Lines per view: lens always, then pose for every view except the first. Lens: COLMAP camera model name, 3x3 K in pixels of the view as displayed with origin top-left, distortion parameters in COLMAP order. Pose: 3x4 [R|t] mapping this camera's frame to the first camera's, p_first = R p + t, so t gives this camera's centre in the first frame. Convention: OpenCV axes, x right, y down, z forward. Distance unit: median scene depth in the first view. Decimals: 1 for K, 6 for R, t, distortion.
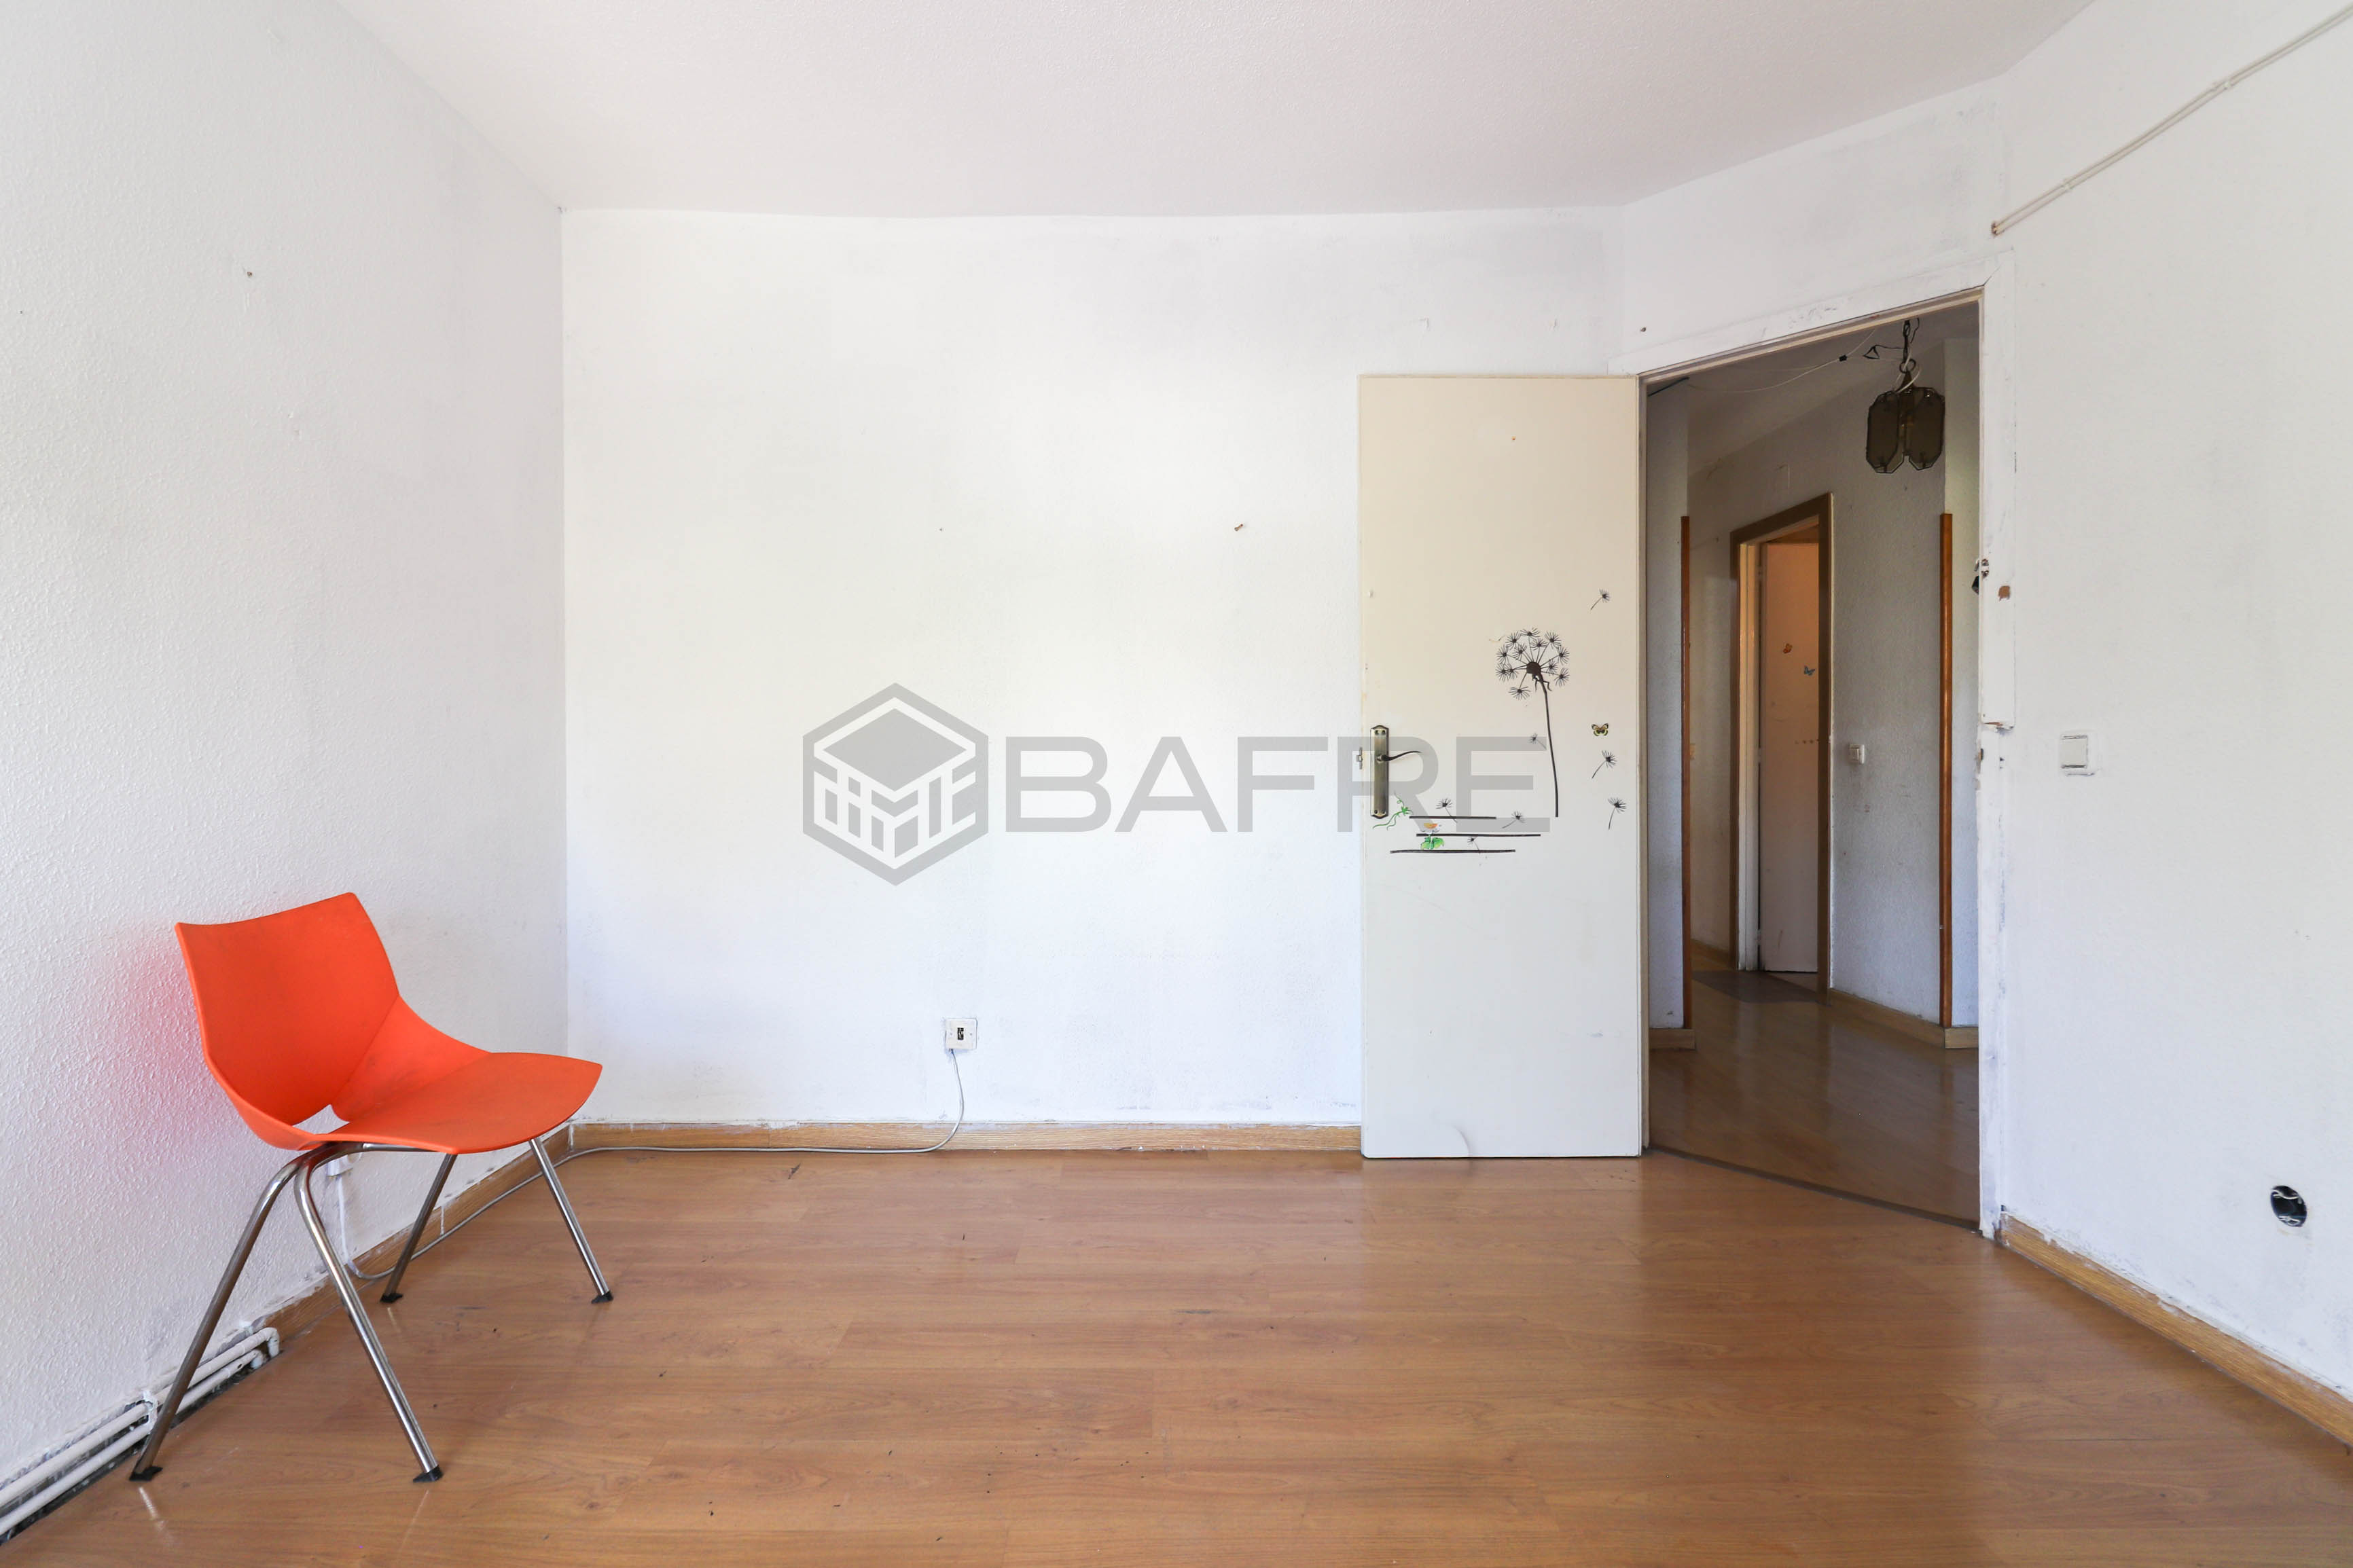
lens RADIAL K [[1080.7, 0, 1185.1], [0, 1080.7, 765.1], [0, 0, 1]] dist [0.022549, -0.014645]
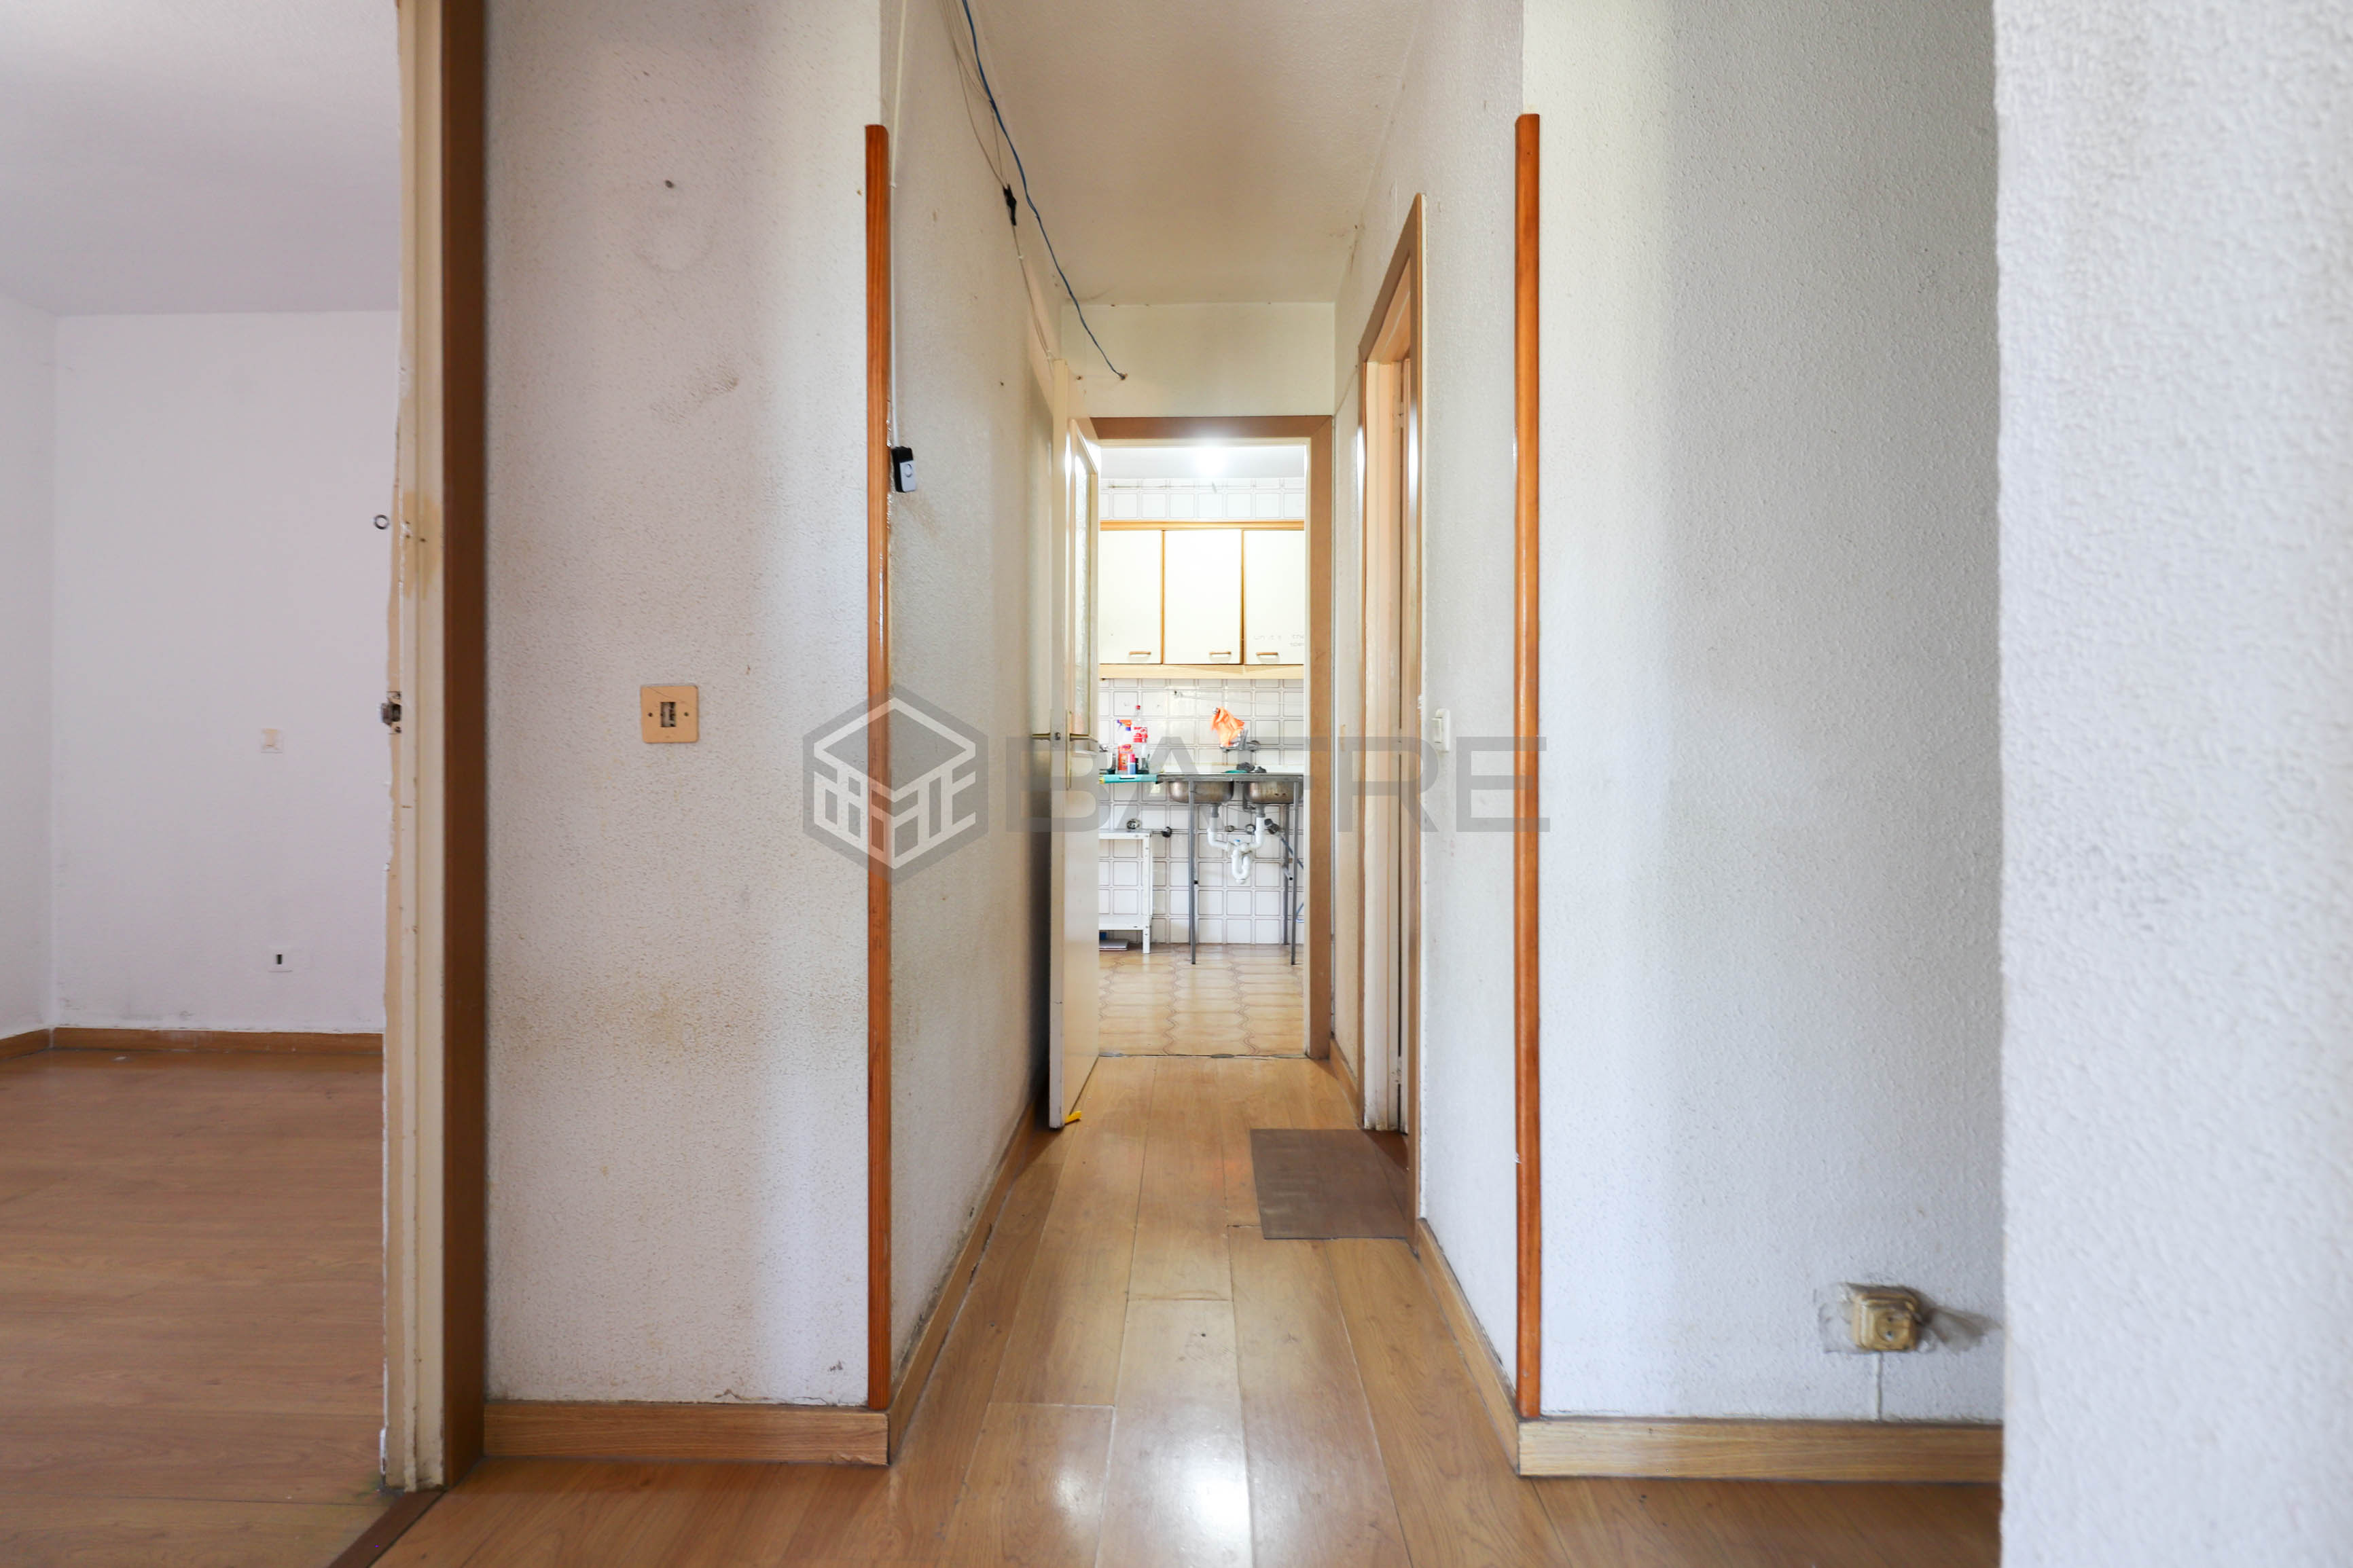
lens RADIAL K [[1080.7, 0, 1185.1], [0, 1080.7, 765.1], [0, 0, 1]] dist [0.022549, -0.014645]
pose [[0.999275, 0.004686, -0.037793, 0.824840], [-0.004958, 0.999962, -0.007116, 0.013074], [0.037758, 0.007298, 0.999260, 0.840818]]
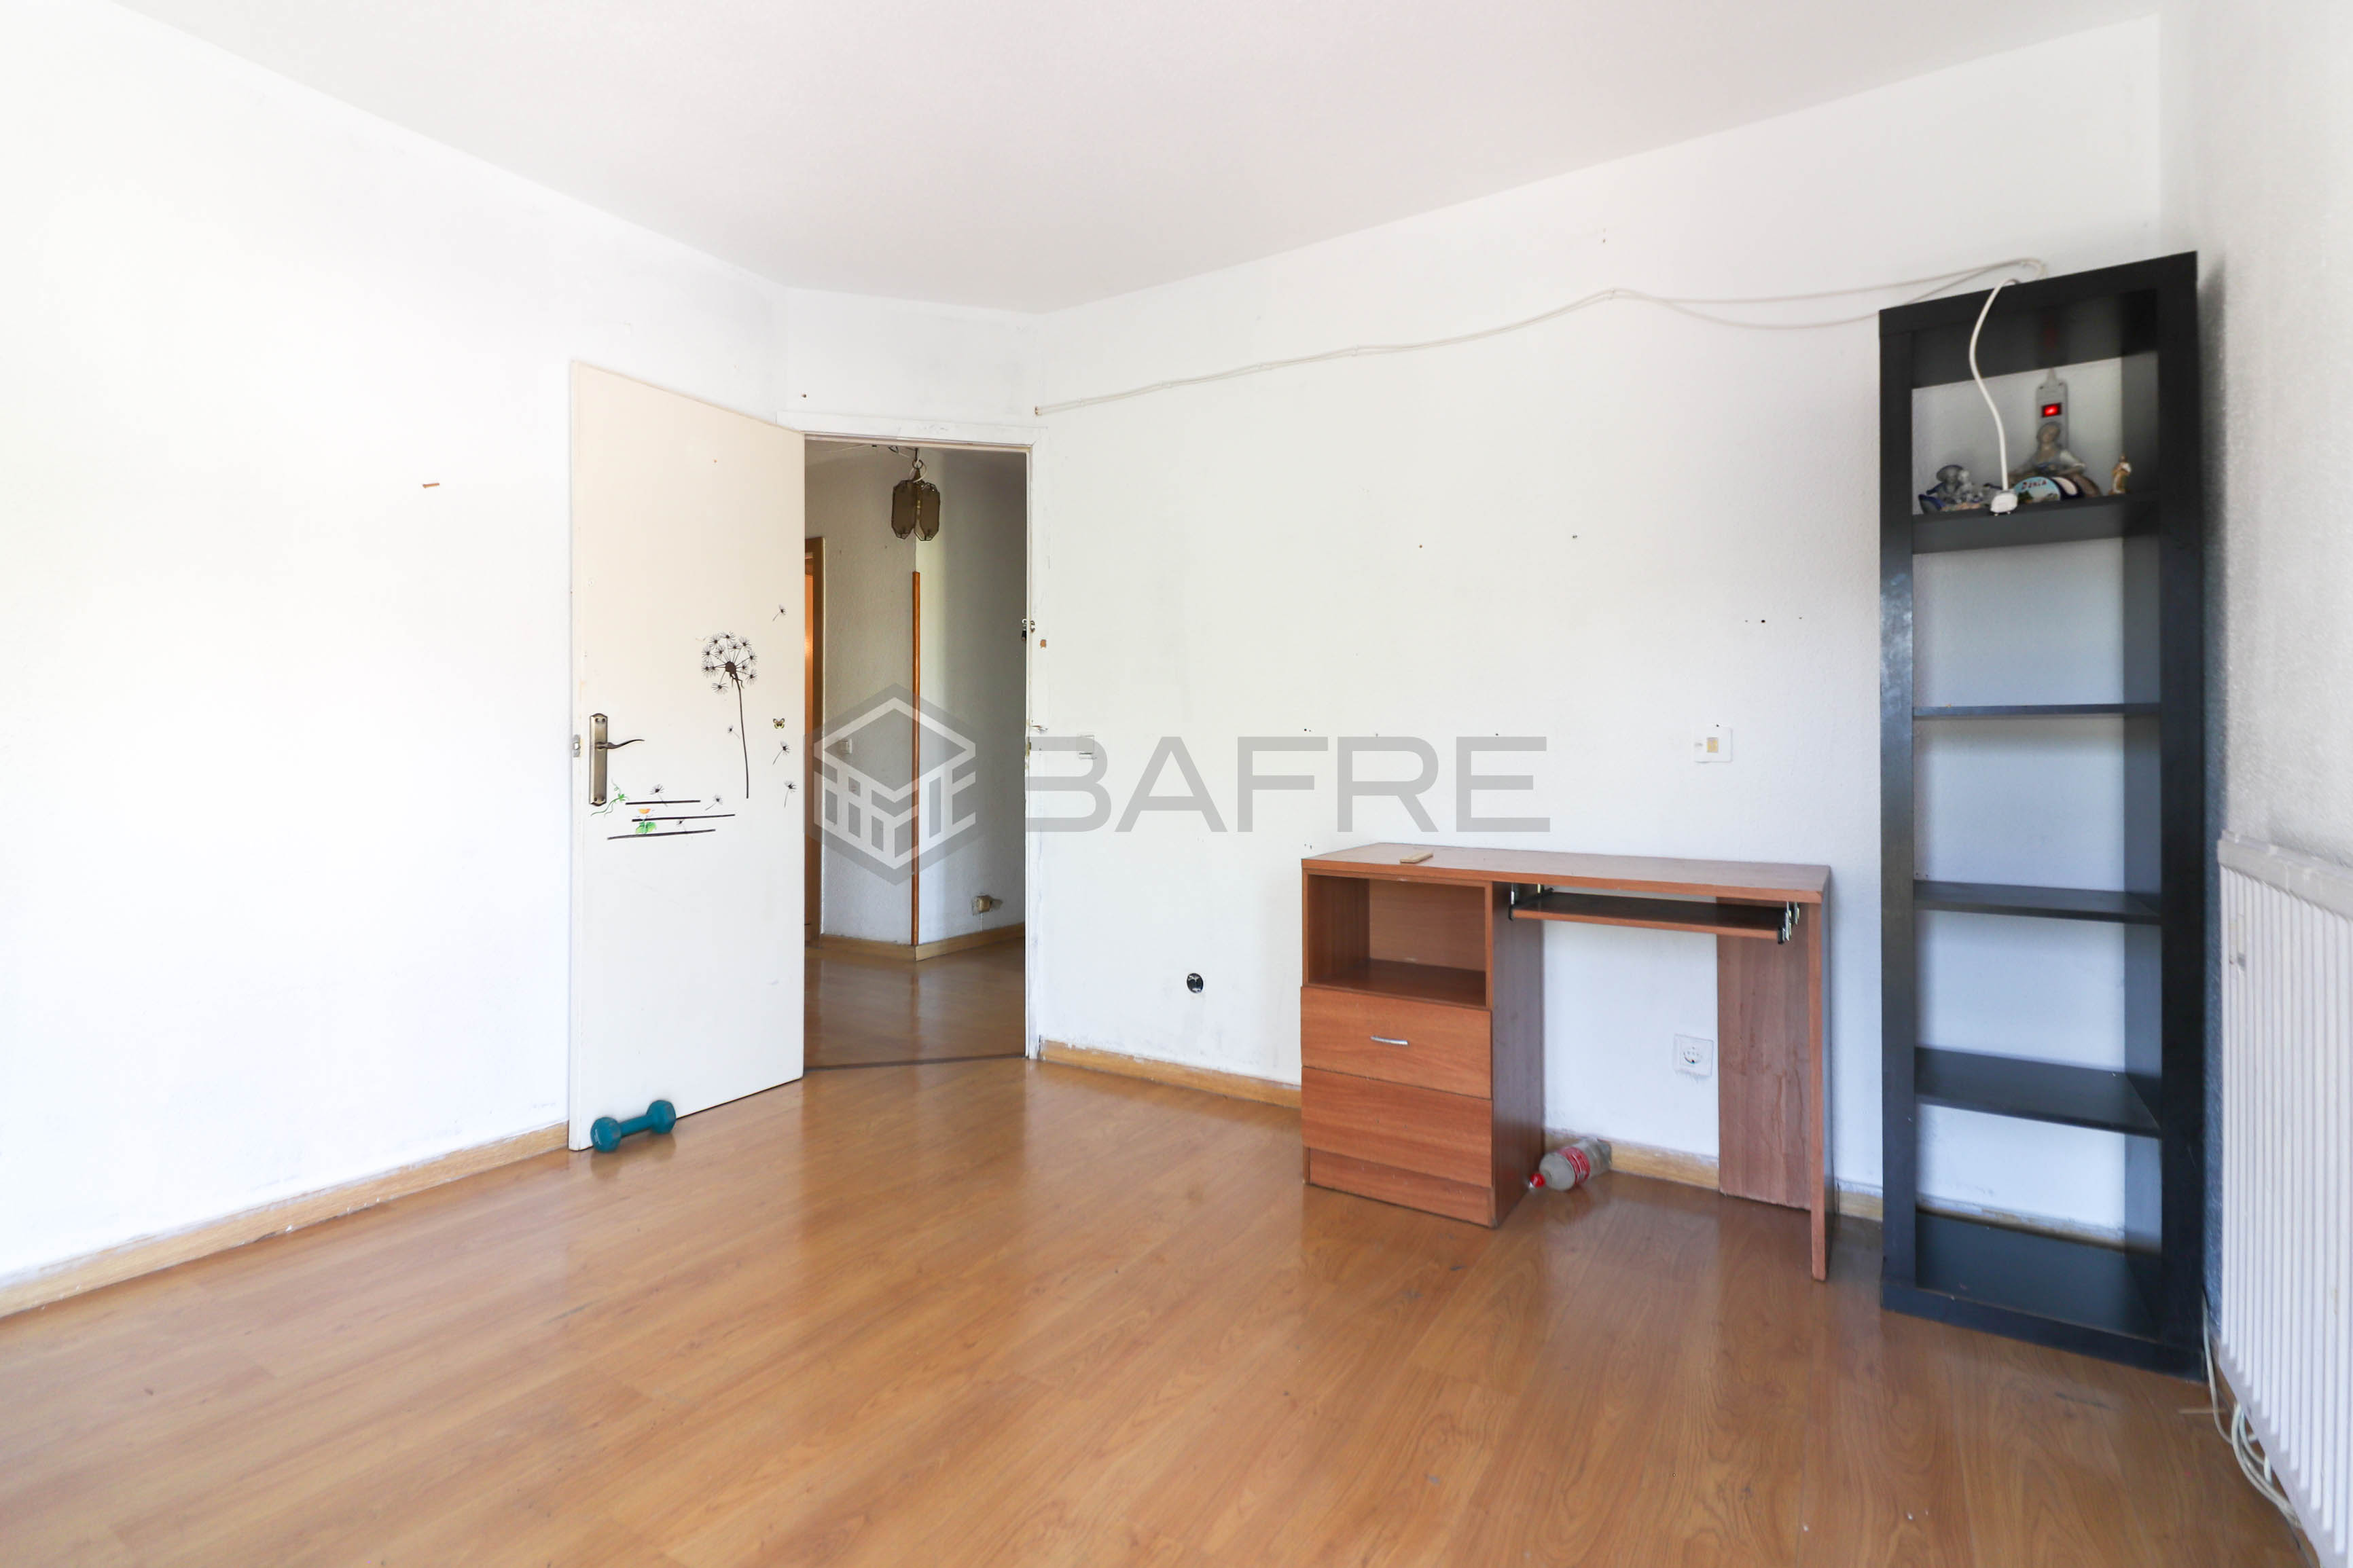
lens RADIAL K [[1065.5, 0, 1161.0], [0, 1065.5, 743.1], [0, 0, 1]] dist [0.021970, -0.013510]
pose [[0.539504, 0.009402, 0.841930, -0.373470], [0.001697, 0.999923, -0.012254, 0.003832], [-0.841981, 0.008040, 0.539447, 0.021385]]
